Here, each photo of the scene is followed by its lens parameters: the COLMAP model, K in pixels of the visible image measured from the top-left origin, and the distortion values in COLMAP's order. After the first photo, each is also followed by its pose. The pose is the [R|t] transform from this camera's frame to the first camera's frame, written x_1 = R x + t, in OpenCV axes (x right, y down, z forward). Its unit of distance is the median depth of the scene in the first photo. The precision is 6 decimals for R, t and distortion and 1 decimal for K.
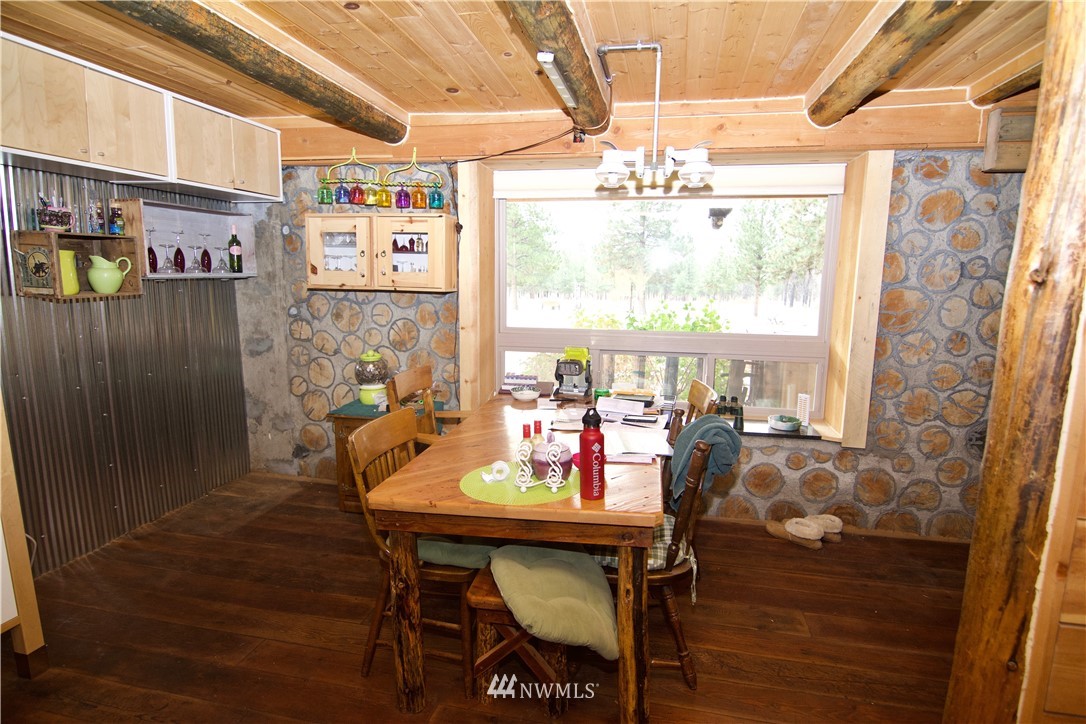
lens RADIAL K [[578.3, 0, 534.2], [0, 578.3, 361.0], [0, 0, 1]] dist [-0.010723, -0.009273]
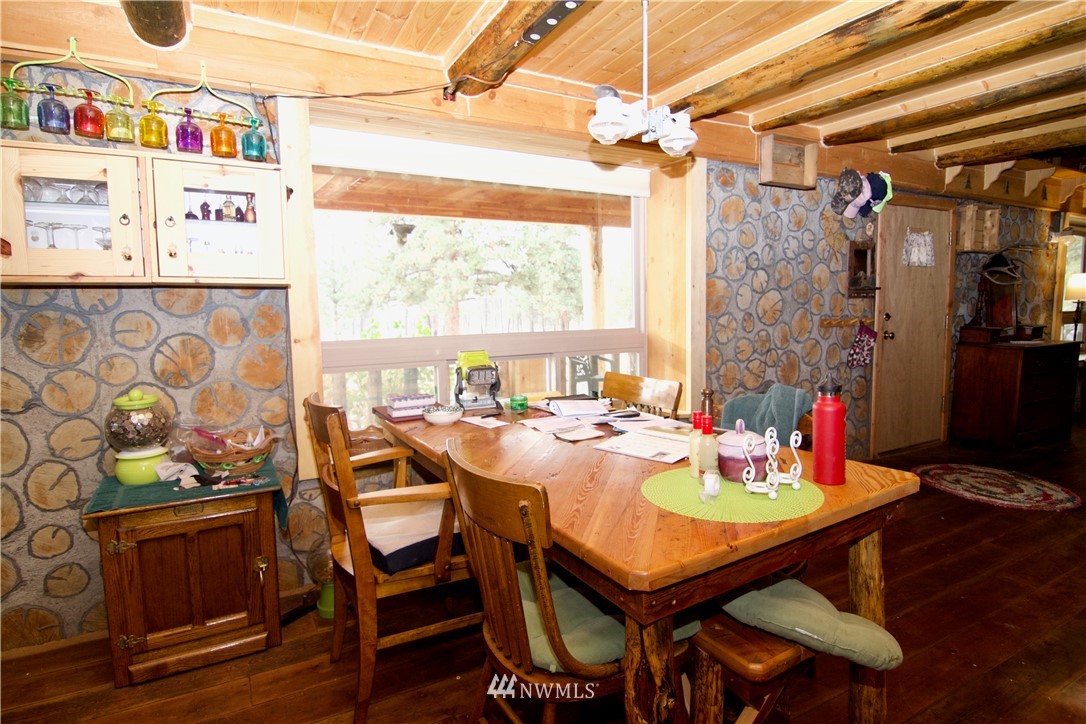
lens RADIAL K [[578.3, 0, 533.3], [0, 578.3, 363.3], [0, 0, 1]] dist [-0.010723, -0.009273]
pose [[0.752156, -0.087113, 0.653202, -0.354865], [0.125202, 0.992060, -0.011866, 0.011638], [-0.646982, 0.090707, 0.757090, 0.304929]]
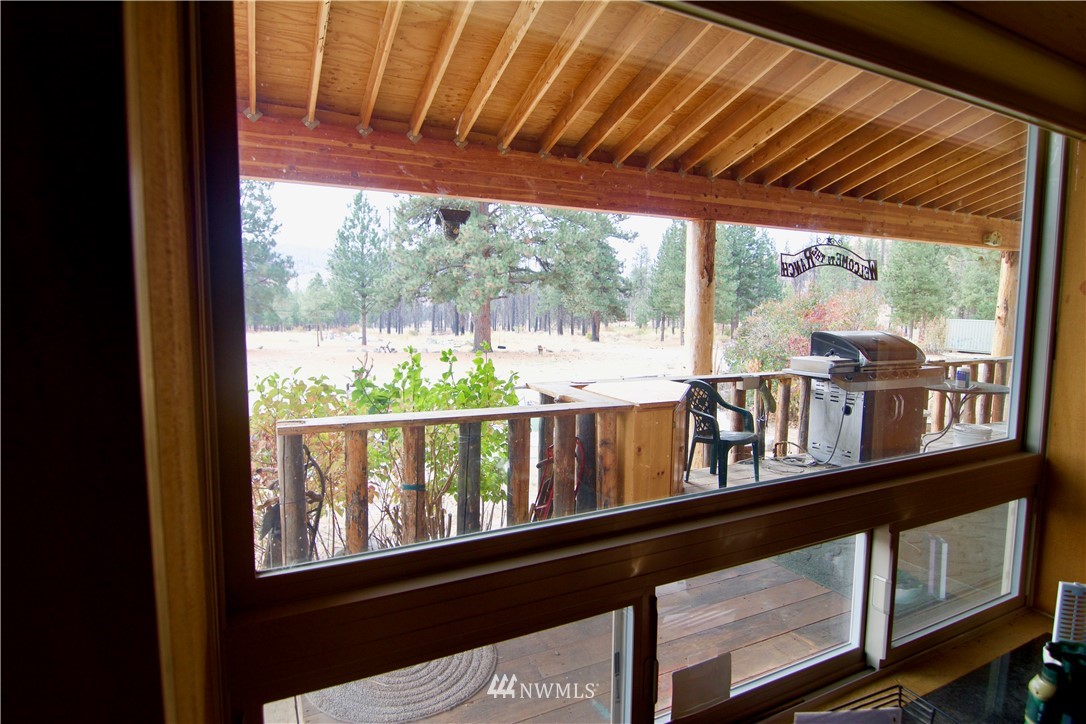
lens RADIAL K [[578.3, 0, 534.8], [0, 578.3, 365.2], [0, 0, 1]] dist [-0.010723, -0.009273]
pose [[0.780046, -0.067490, 0.622072, -0.103870], [0.092779, 0.995652, -0.008320, -0.133372], [-0.618805, 0.064206, 0.782916, 0.856031]]
